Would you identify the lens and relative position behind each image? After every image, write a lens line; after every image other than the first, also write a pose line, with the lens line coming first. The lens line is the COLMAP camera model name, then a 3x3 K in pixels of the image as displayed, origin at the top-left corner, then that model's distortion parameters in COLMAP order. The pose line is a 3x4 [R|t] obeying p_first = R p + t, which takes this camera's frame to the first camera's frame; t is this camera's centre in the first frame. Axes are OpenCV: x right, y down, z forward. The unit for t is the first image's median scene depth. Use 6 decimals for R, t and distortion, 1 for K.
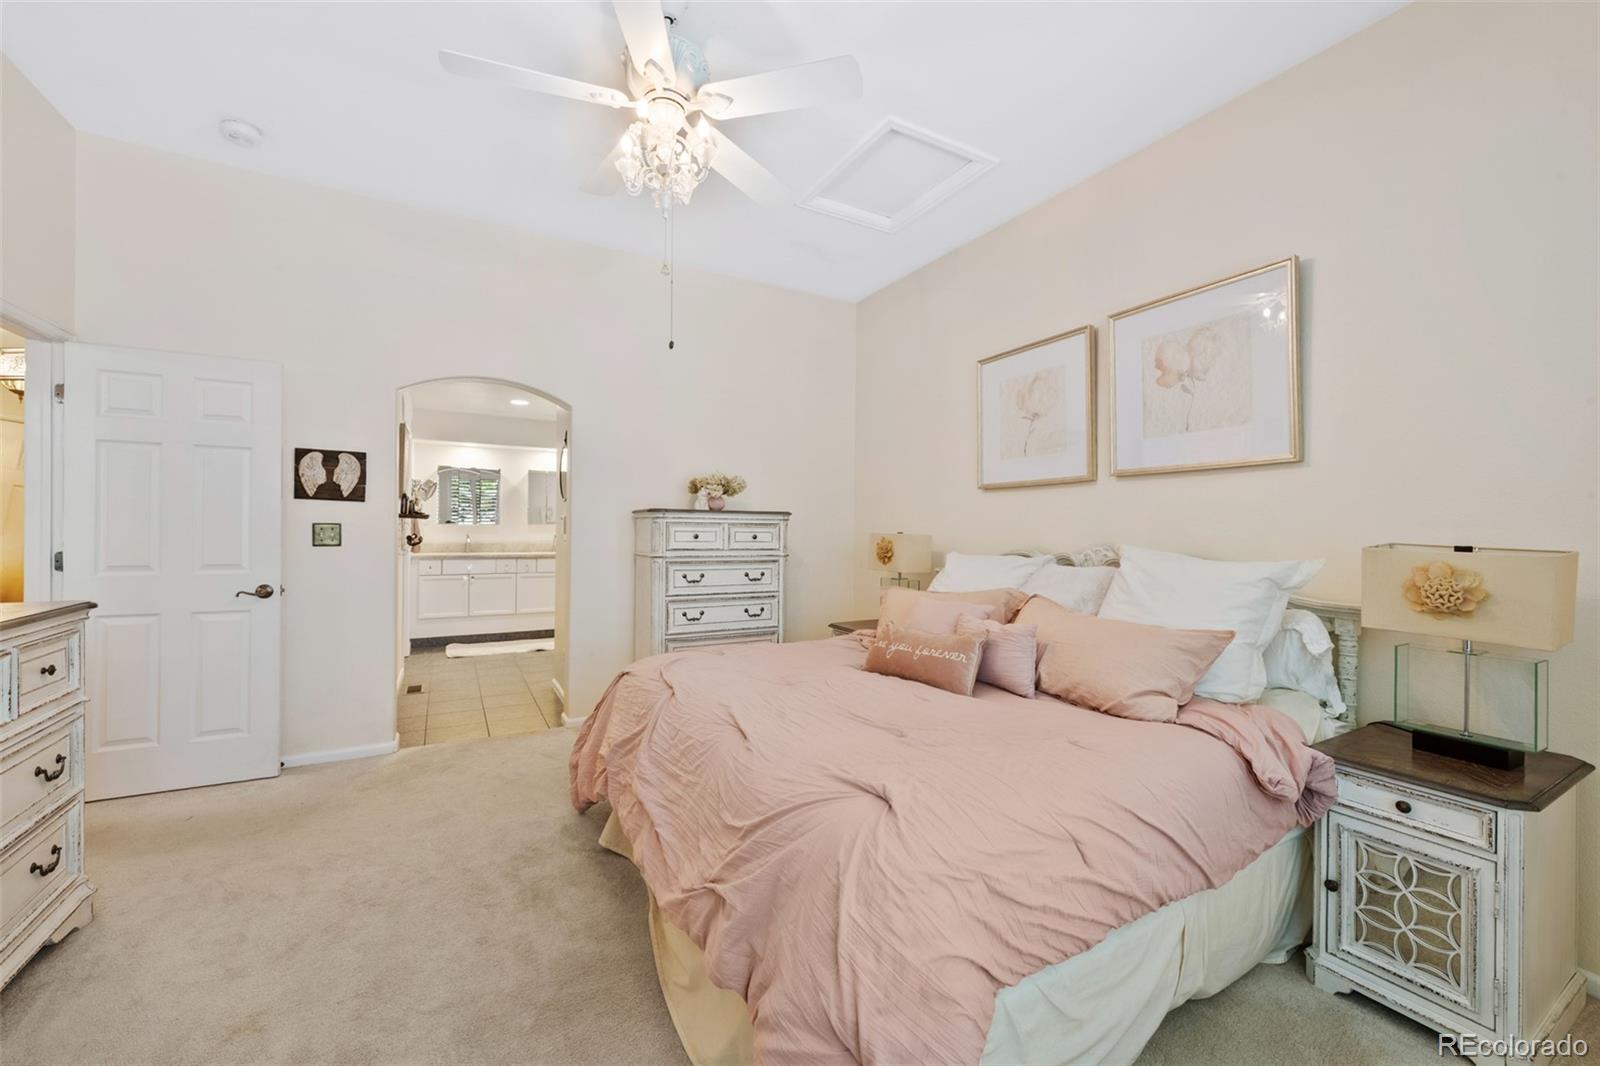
lens RADIAL K [[643.4, 0, 799.9], [0, 643.4, 530.8], [0, 0, 1]] dist [0.003014, -0.001137]
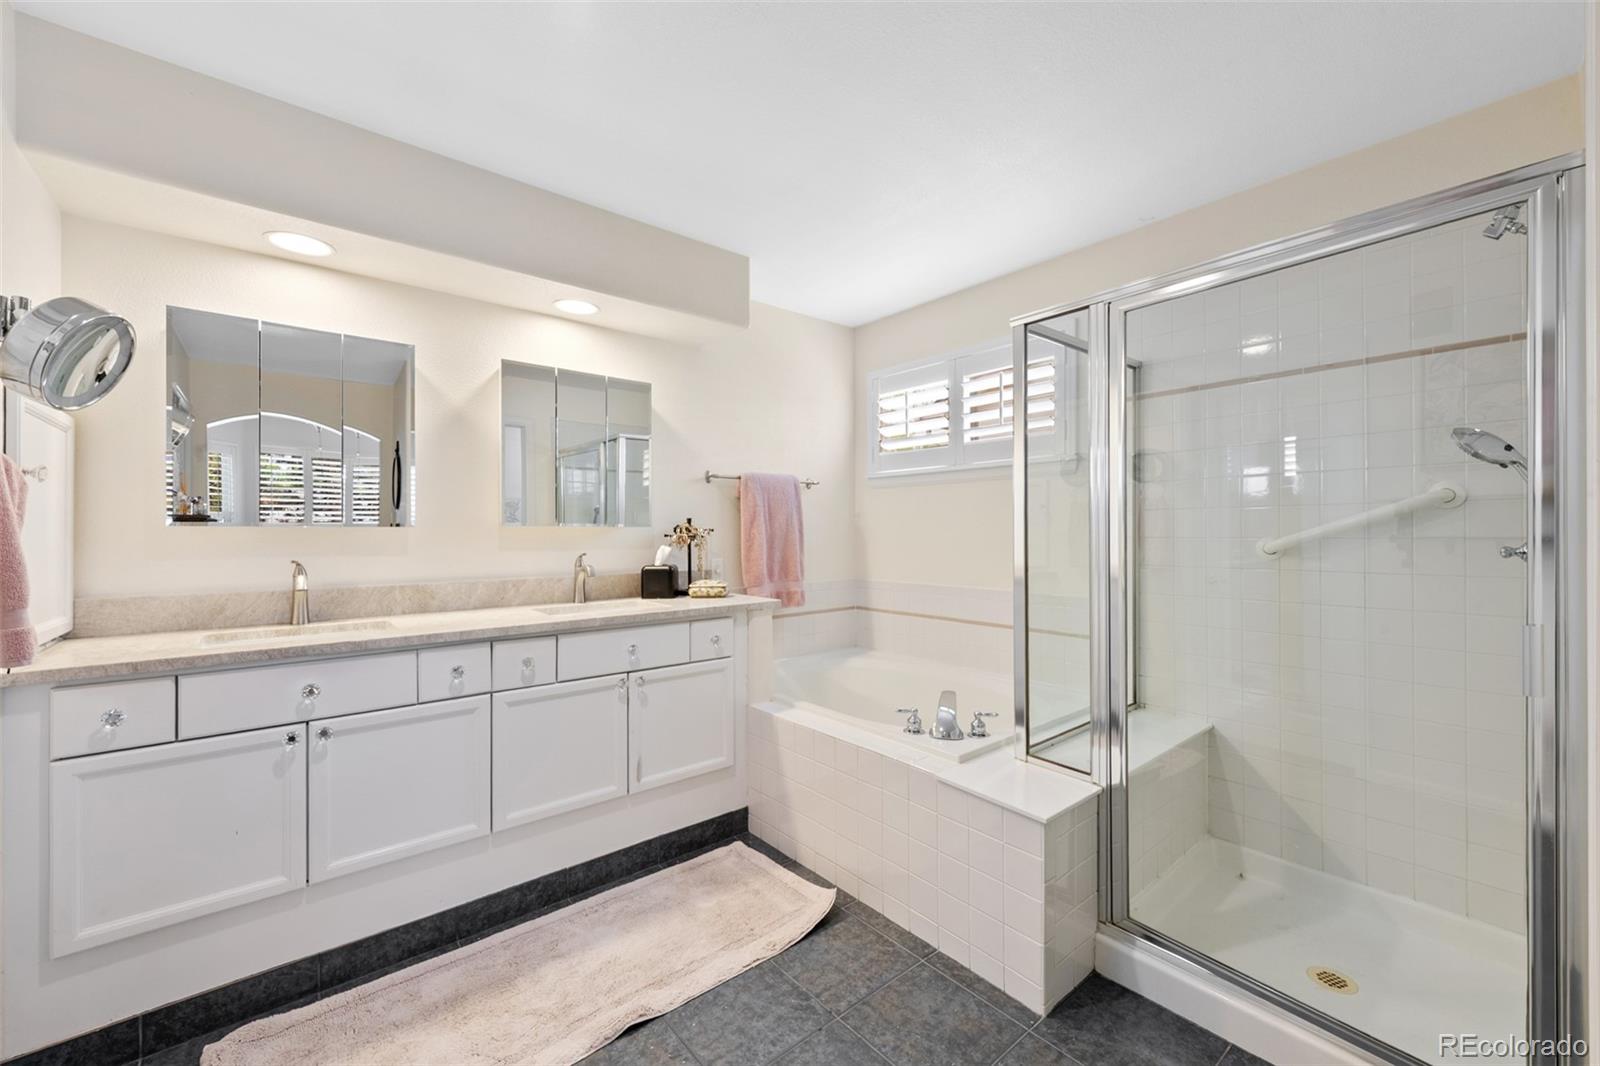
lens RADIAL K [[643.4, 0, 803.2], [0, 643.4, 531.2], [0, 0, 1]] dist [0.003014, -0.001137]
pose [[0.981575, -0.010260, 0.190803, -0.337835], [0.008989, 0.999931, 0.007523, -0.006577], [-0.190867, -0.005670, 0.981600, 0.652283]]
